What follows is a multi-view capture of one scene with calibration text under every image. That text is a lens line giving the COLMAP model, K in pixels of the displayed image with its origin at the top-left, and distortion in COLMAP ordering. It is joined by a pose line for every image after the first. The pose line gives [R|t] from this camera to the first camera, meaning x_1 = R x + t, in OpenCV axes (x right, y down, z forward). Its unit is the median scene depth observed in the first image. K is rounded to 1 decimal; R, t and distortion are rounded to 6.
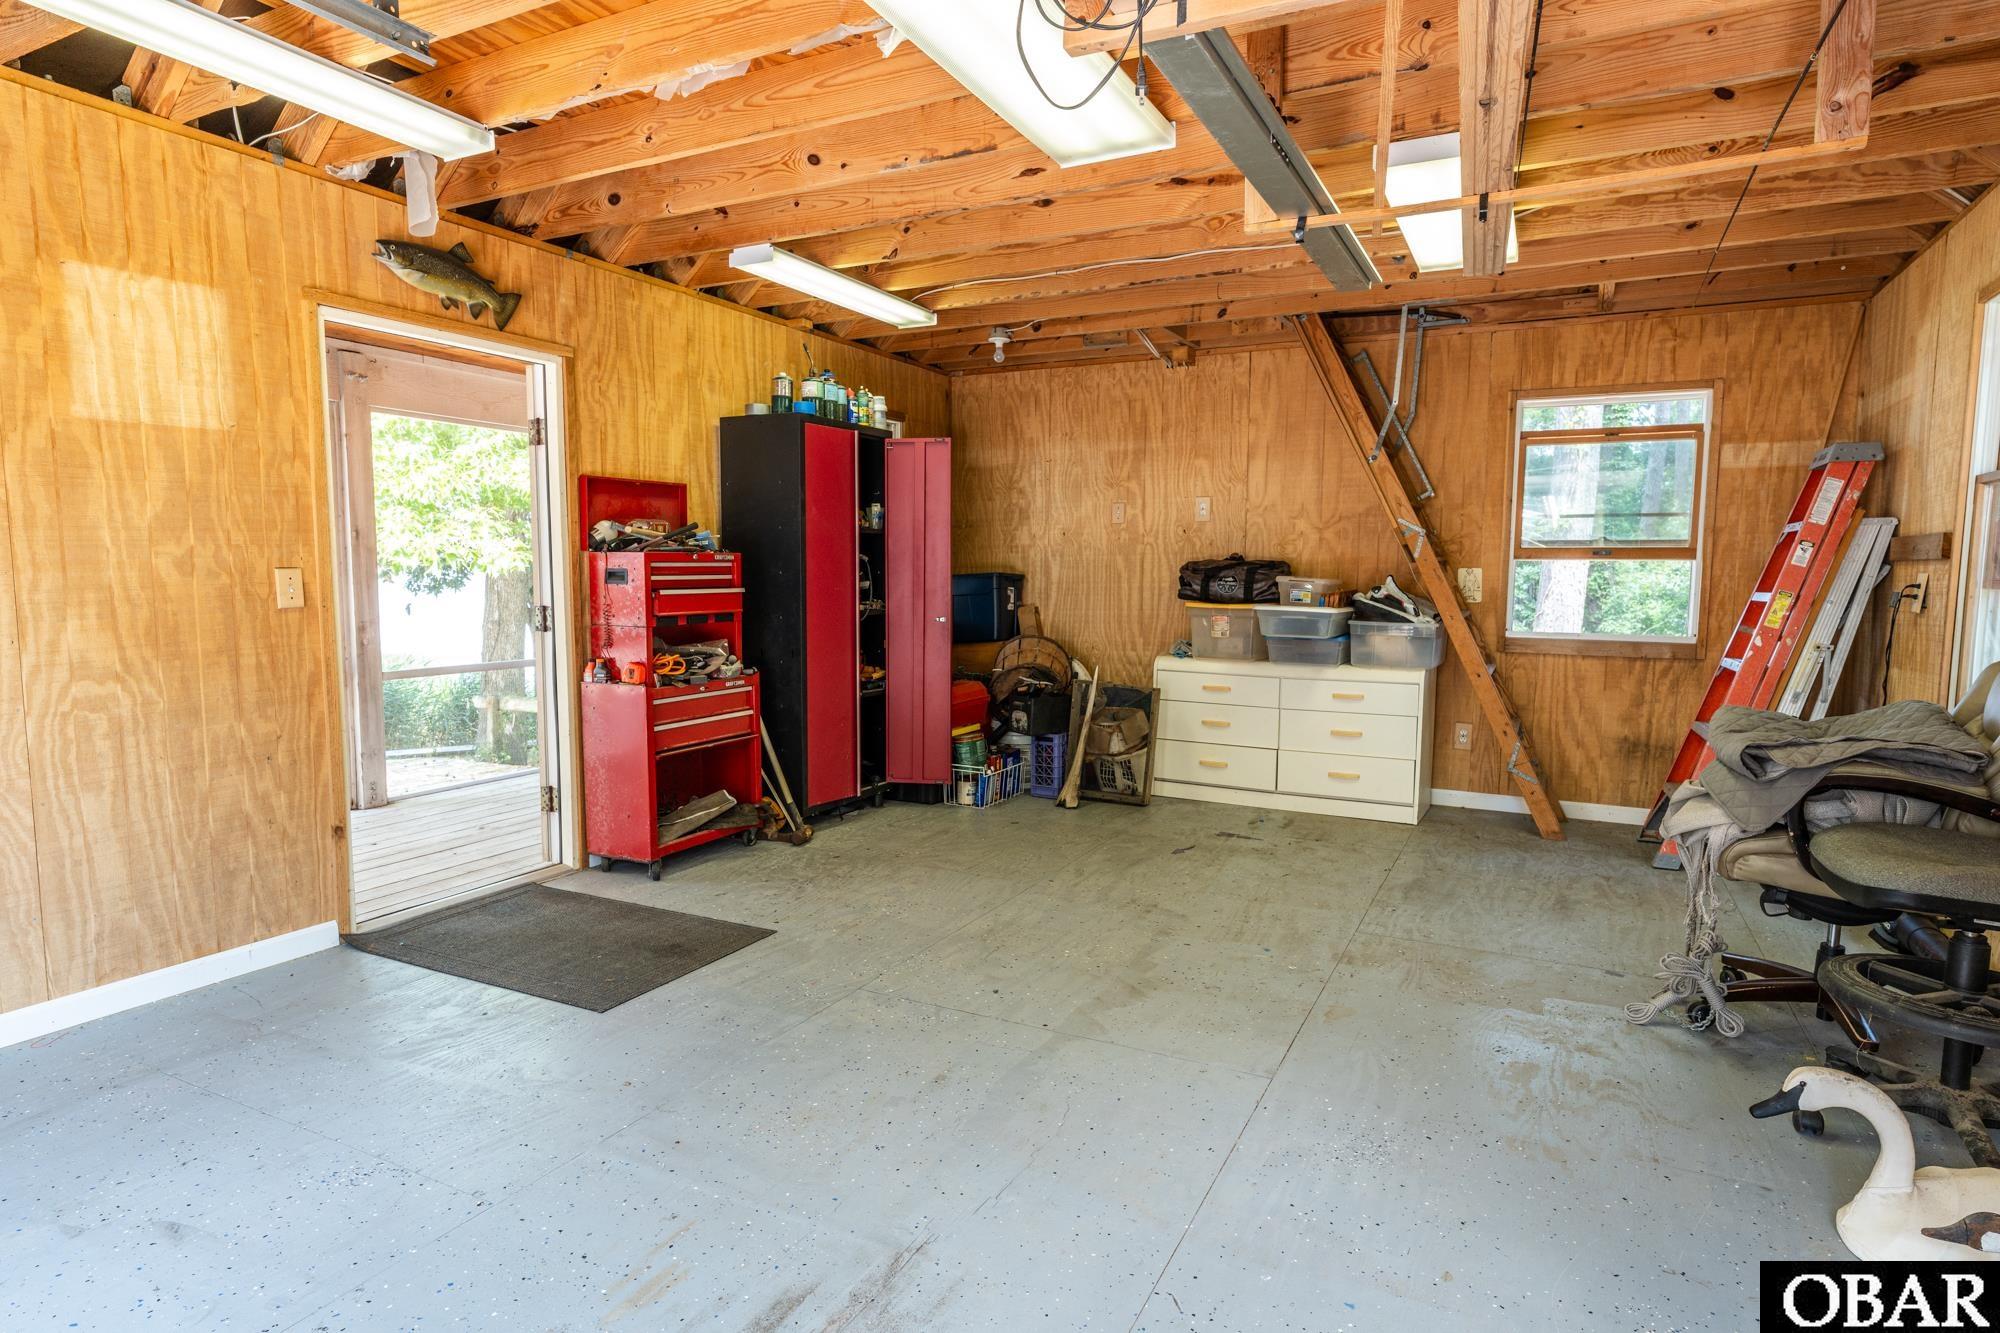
lens RADIAL K [[1159.3, 0, 1000.8], [0, 1159.3, 674.5], [0, 0, 1]] dist [-0.002470, -0.001935]
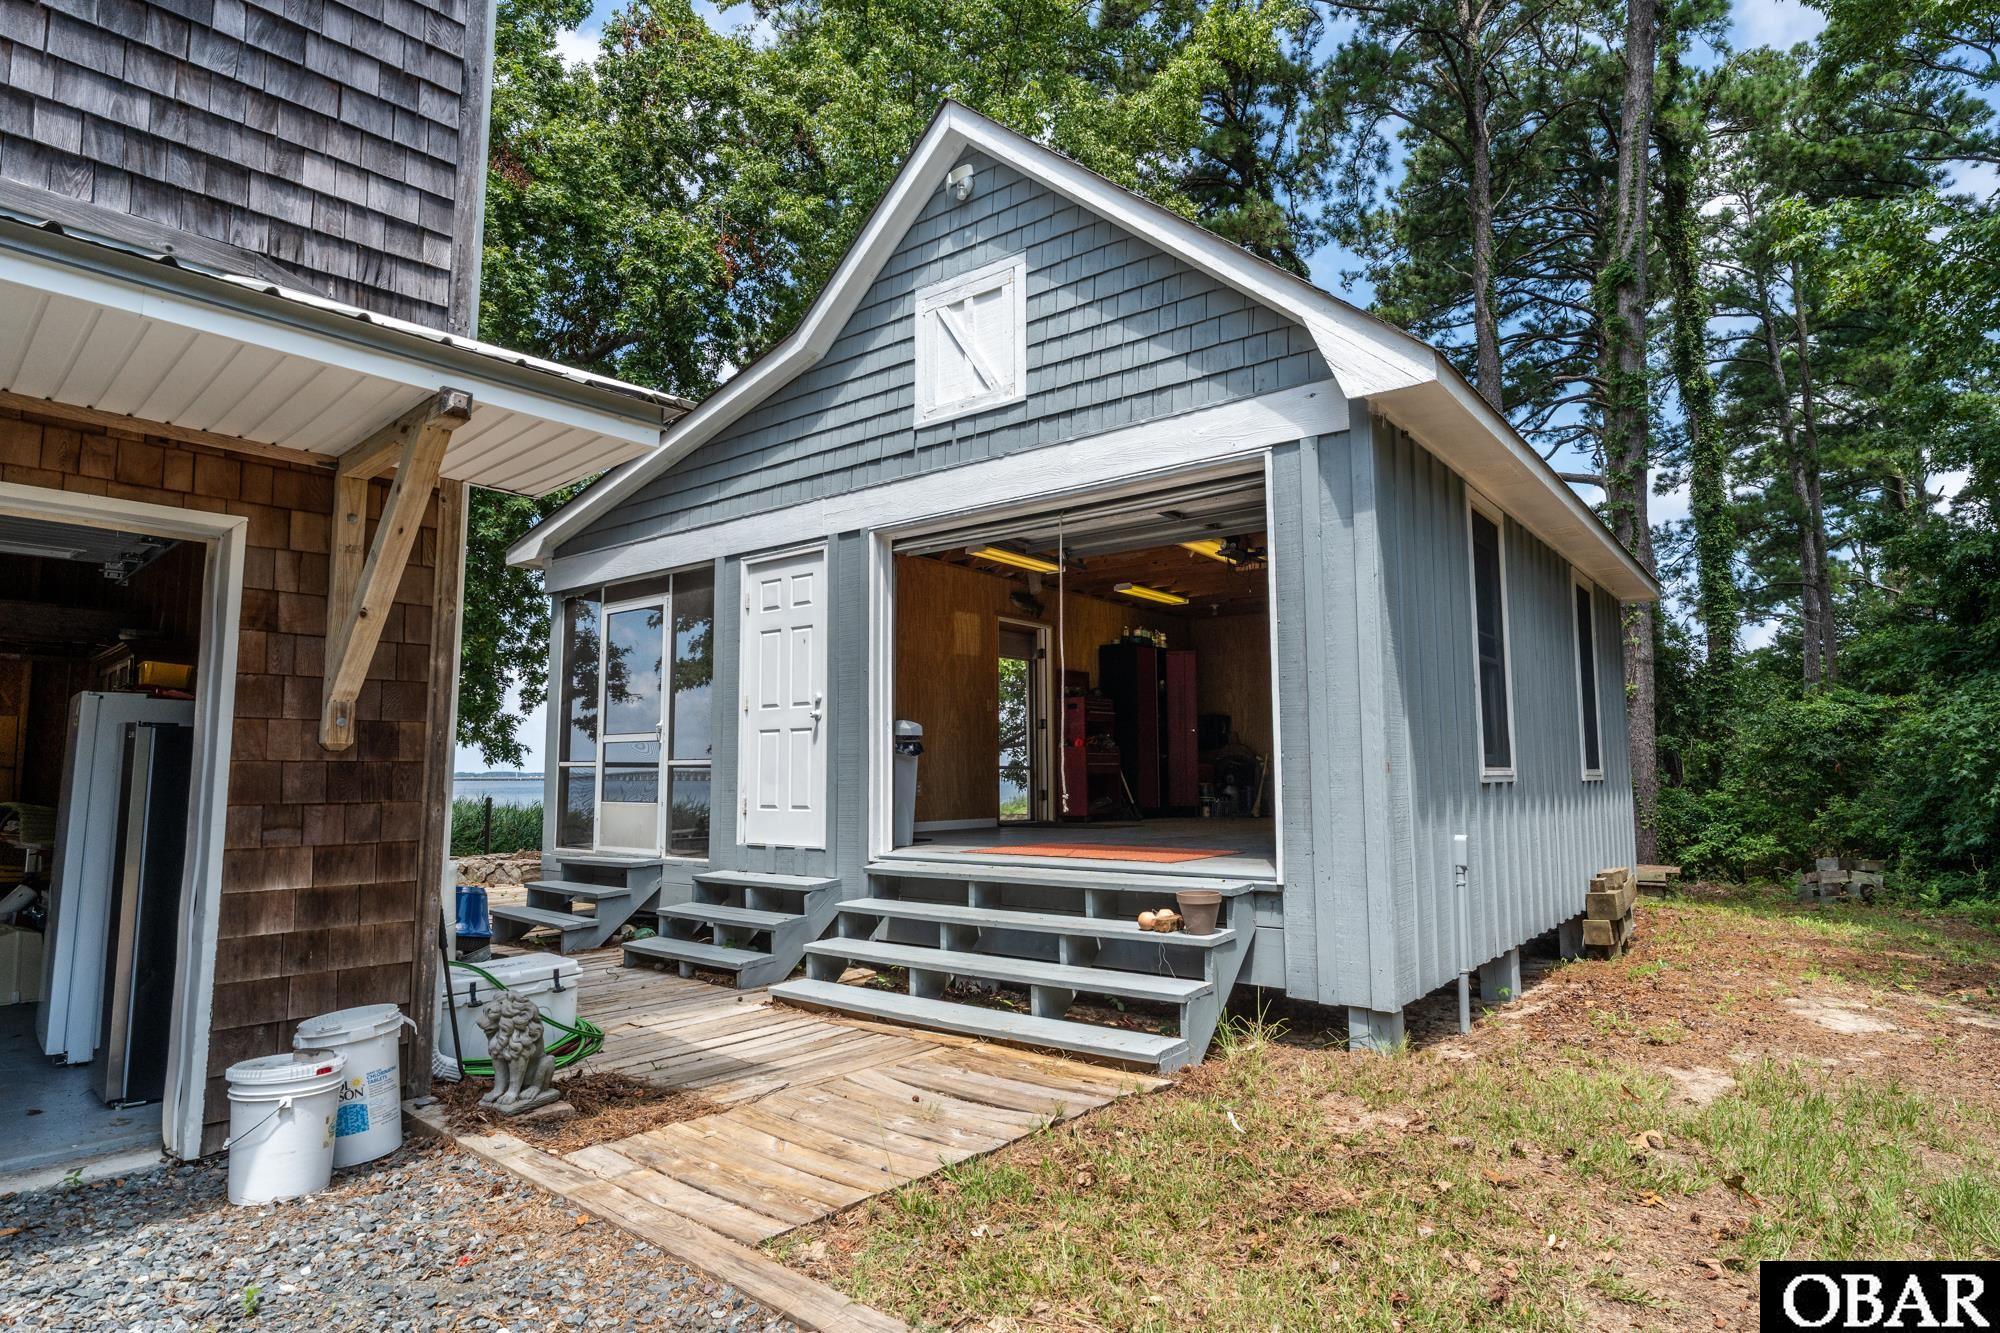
lens RADIAL K [[1159.3, 0, 996.1], [0, 1159.3, 661.6], [0, 0, 1]] dist [-0.002470, -0.001935]
pose [[0.984127, -0.025976, -0.175557, -0.029514], [-0.007581, 0.982174, -0.187821, 0.242613], [0.177306, 0.186171, 0.966387, -1.245916]]
